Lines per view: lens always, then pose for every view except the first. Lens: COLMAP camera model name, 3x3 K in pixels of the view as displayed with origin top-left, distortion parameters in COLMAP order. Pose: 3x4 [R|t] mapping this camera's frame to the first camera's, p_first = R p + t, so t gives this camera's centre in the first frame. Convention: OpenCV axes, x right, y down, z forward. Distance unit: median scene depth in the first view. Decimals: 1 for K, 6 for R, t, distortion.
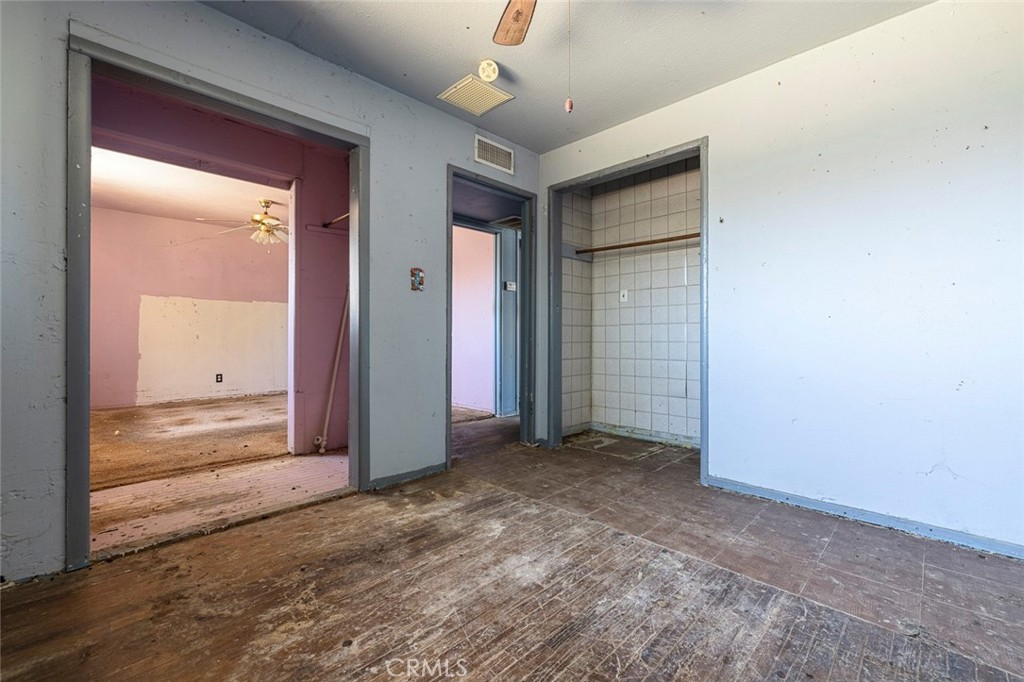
lens RADIAL K [[432.5, 0, 512.2], [0, 432.5, 337.0], [0, 0, 1]] dist [0.000012, 0.000592]
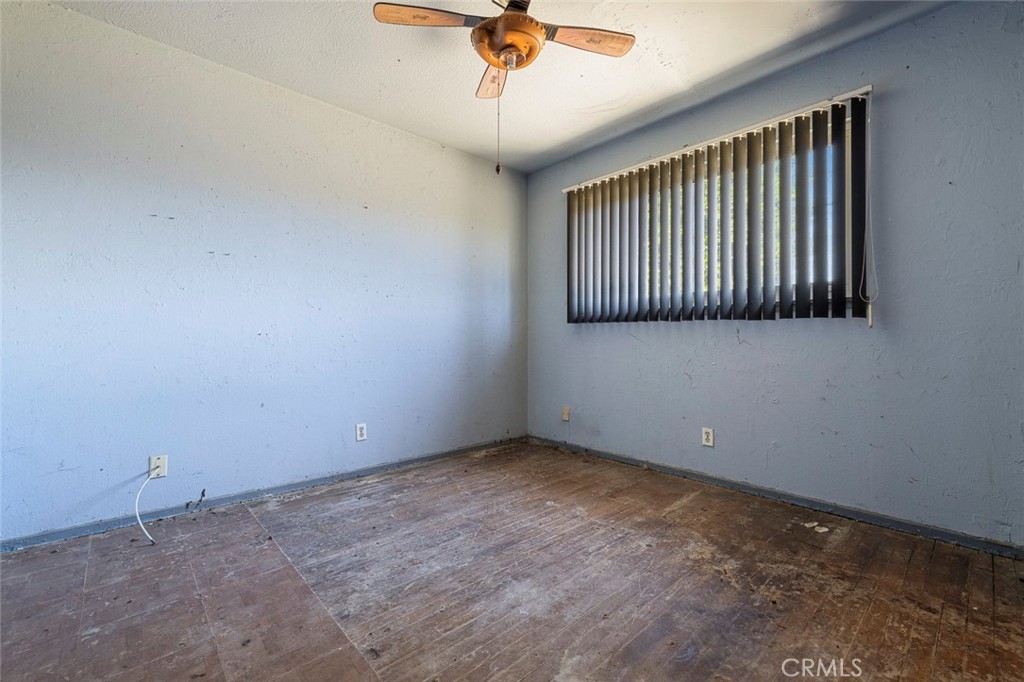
lens RADIAL K [[432.5, 0, 512.6], [0, 432.5, 338.6], [0, 0, 1]] dist [0.000012, 0.000592]
pose [[-0.998739, -0.004434, 0.050017, 0.017094], [-0.004243, 0.999983, 0.003914, -0.012290], [-0.050034, 0.003697, -0.998741, 2.037742]]
